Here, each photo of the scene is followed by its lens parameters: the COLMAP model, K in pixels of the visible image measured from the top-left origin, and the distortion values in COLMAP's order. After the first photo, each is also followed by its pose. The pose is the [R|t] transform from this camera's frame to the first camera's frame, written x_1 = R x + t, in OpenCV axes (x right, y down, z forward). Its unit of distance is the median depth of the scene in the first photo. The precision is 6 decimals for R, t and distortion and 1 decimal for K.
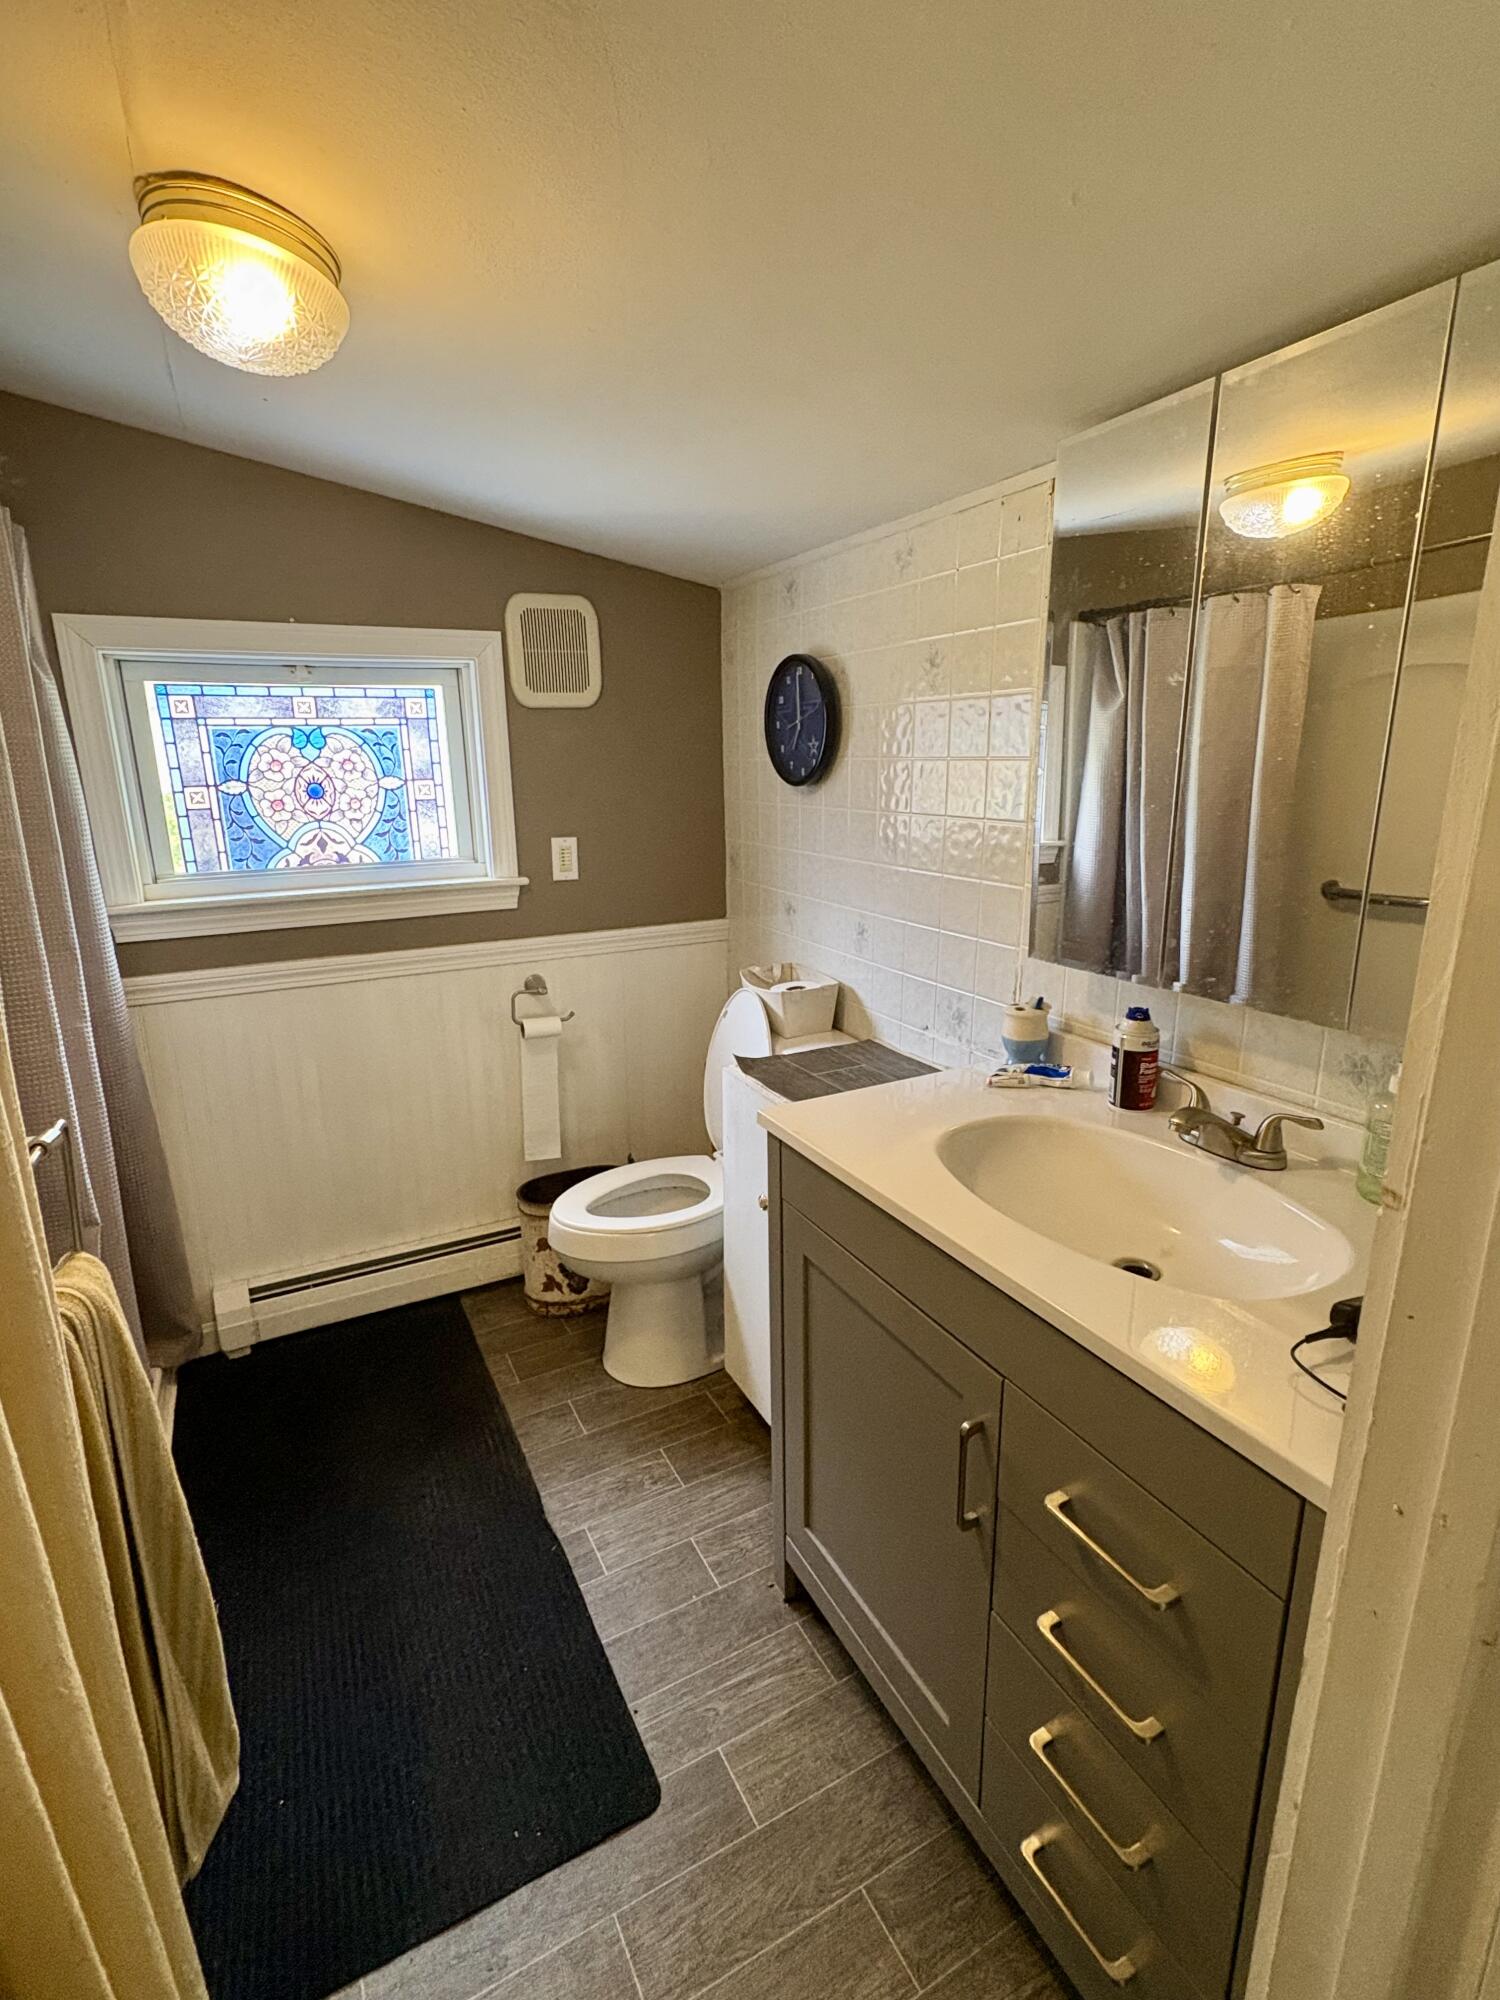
lens RADIAL K [[933.5, 0, 753.5], [0, 933.5, 994.5], [0, 0, 1]] dist [-0.001287, -0.001692]
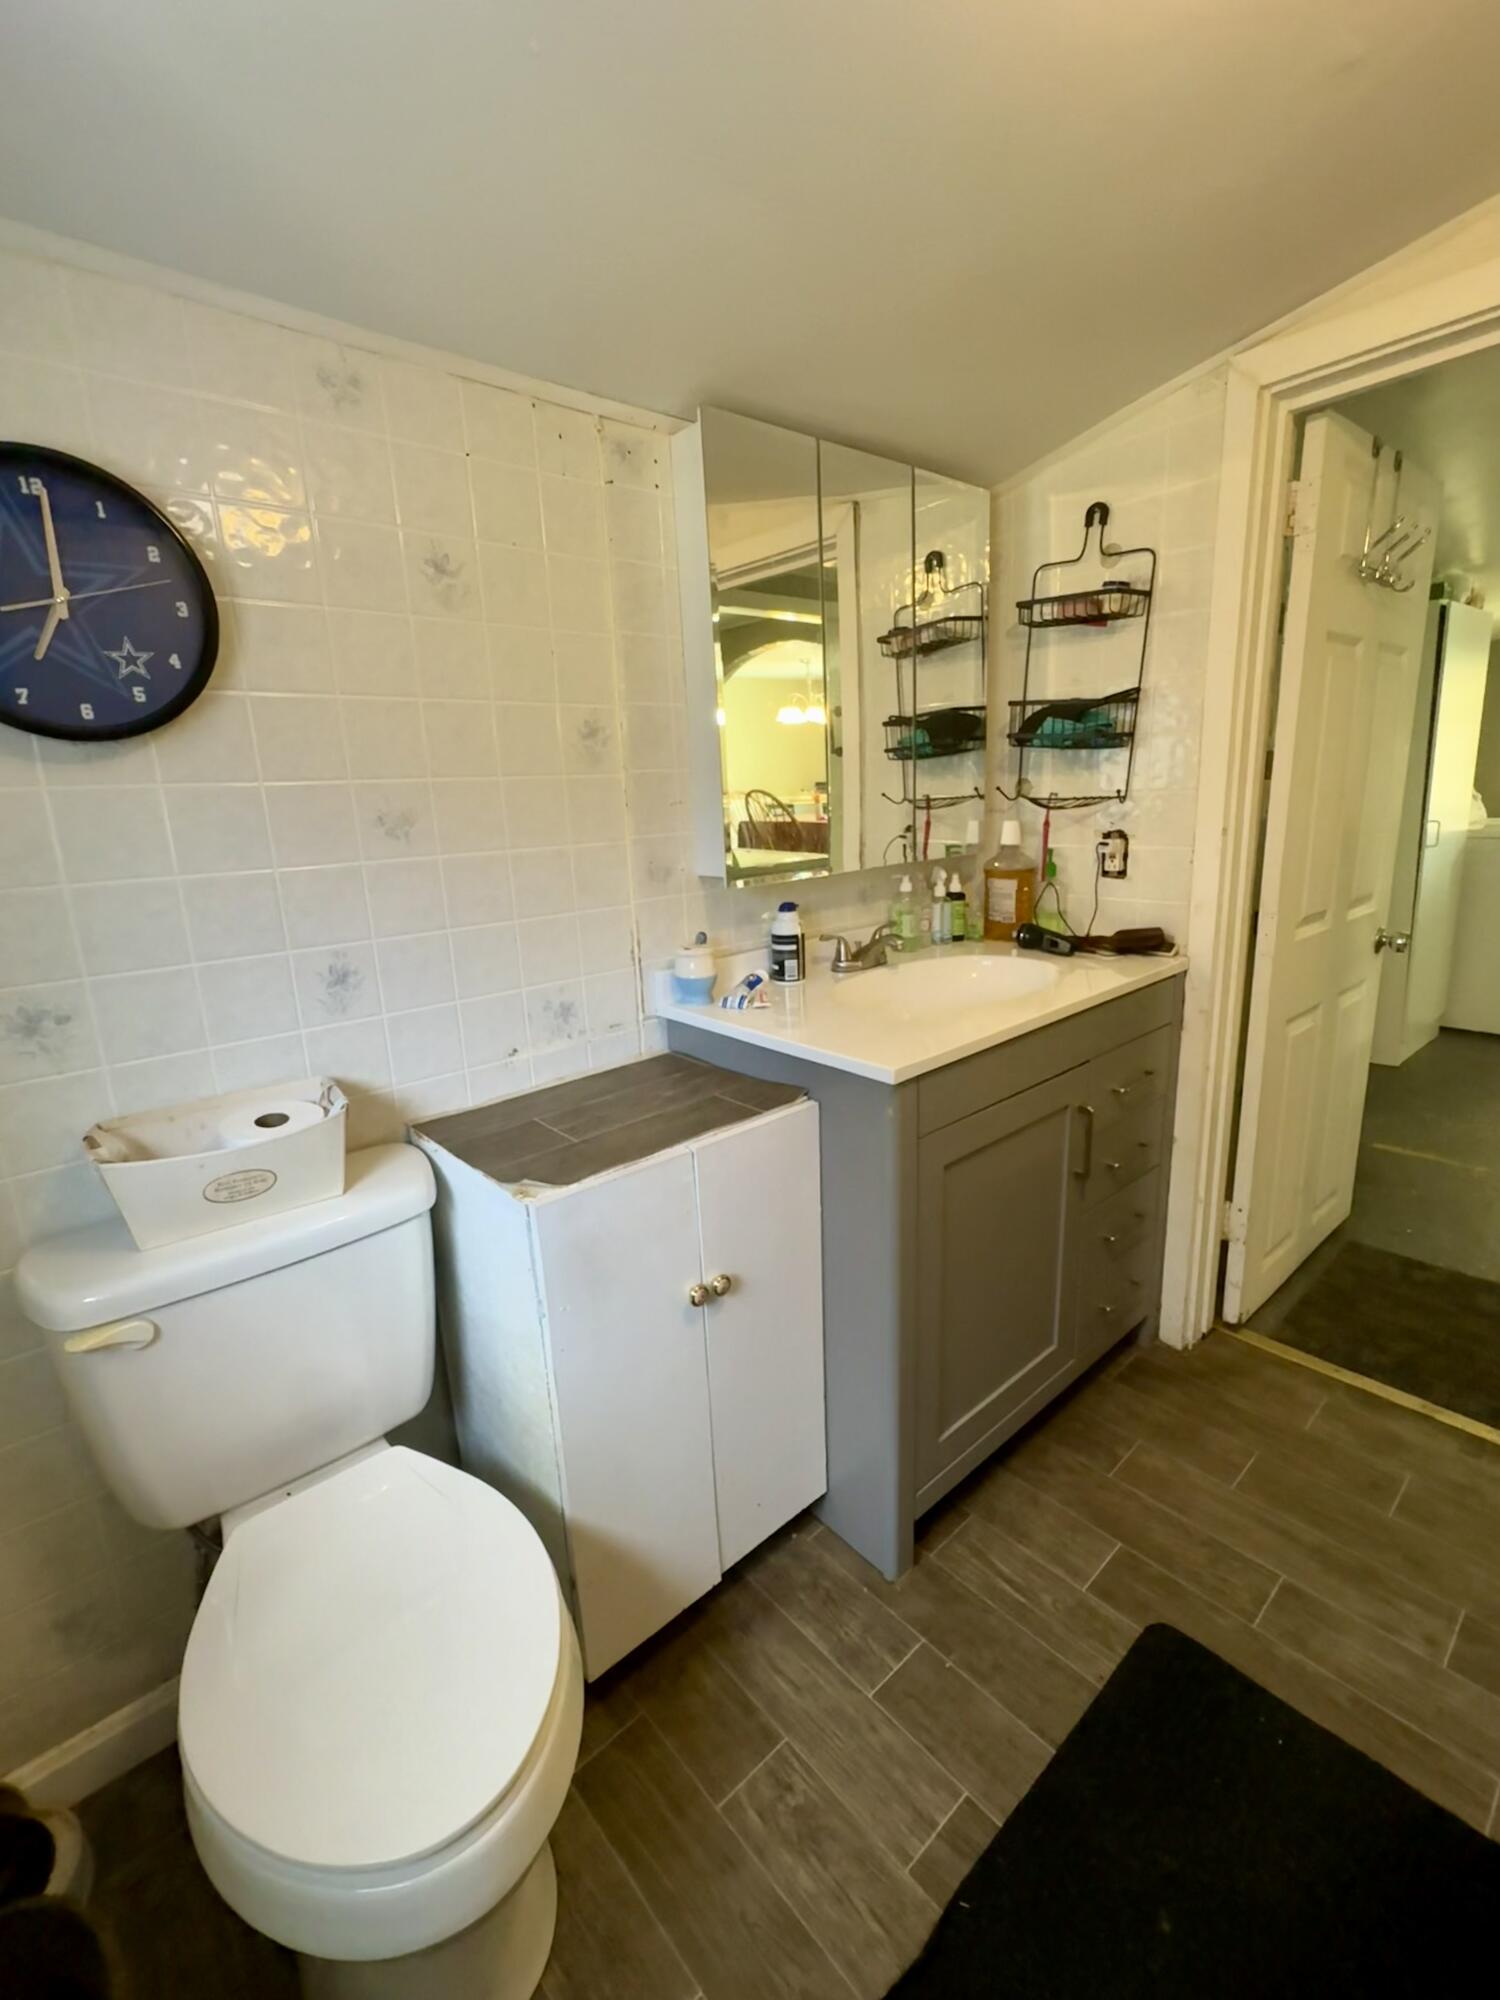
lens RADIAL K [[877.4, 0, 754.5], [0, 877.4, 999.5], [0, 0, 1]] dist [0.003098, 0.000038]
pose [[-0.233220, -0.207727, 0.949978, -0.599809], [0.283662, 0.919897, 0.270788, -0.159398], [-0.930131, 0.332626, -0.155614, 0.994614]]
